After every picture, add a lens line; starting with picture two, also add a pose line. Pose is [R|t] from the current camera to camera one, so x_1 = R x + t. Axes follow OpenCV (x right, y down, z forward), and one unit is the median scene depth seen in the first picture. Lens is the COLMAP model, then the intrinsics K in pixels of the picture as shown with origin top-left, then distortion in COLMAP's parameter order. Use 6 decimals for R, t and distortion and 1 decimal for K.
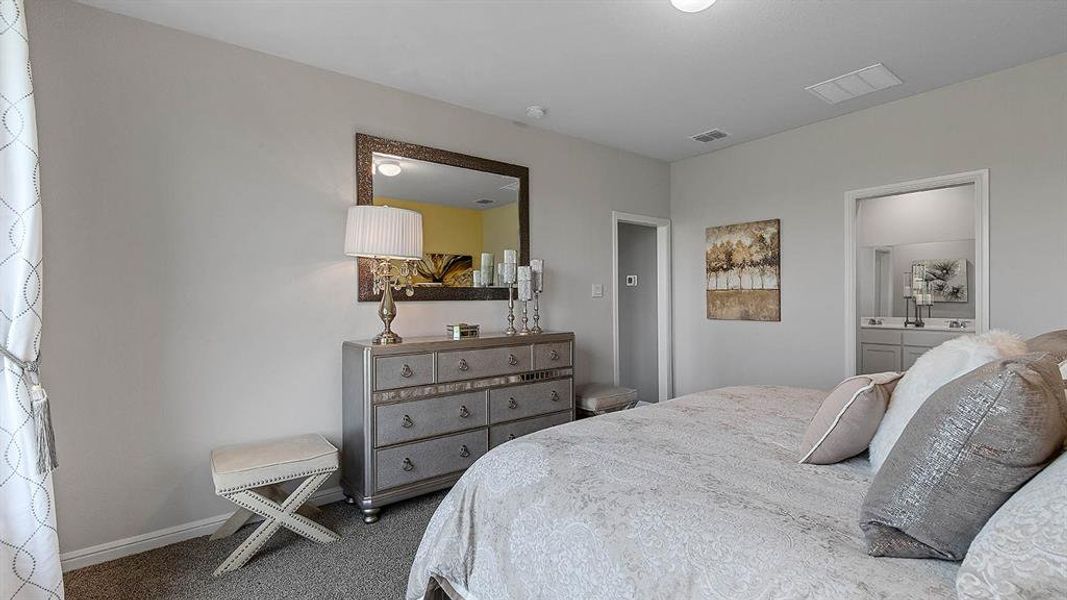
lens RADIAL K [[480.3, 0, 535.7], [0, 480.3, 301.6], [0, 0, 1]] dist [0.007362, -0.000612]
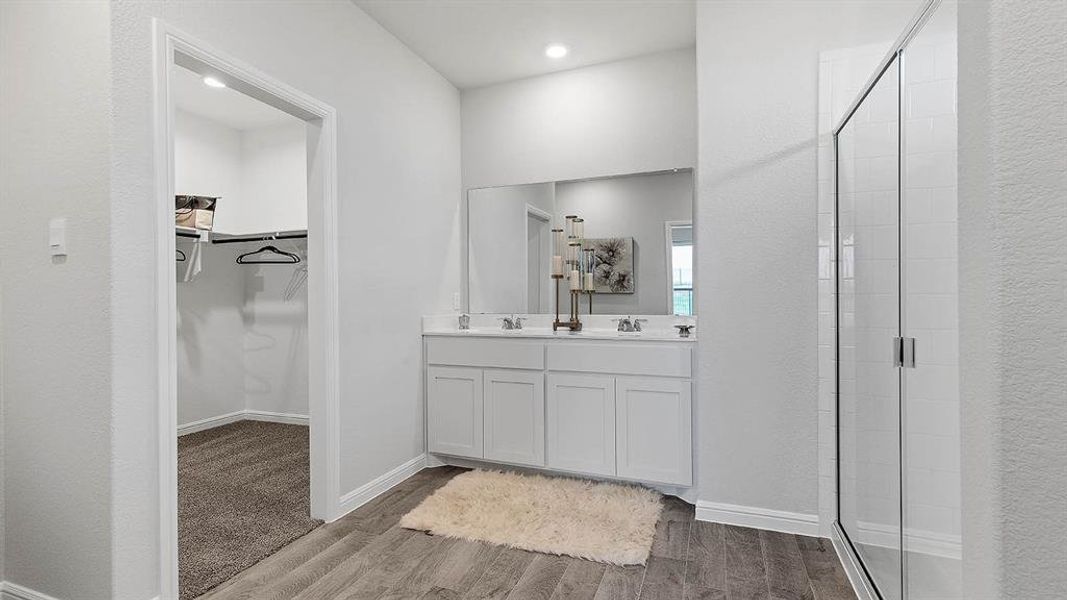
lens RADIAL K [[480.3, 0, 535.7], [0, 480.3, 301.6], [0, 0, 1]] dist [0.007362, -0.000612]
pose [[0.853768, -0.002970, 0.520645, 0.454234], [0.003571, 0.999994, -0.000151, 0.018041], [-0.520642, 0.001988, 0.853773, 0.536433]]
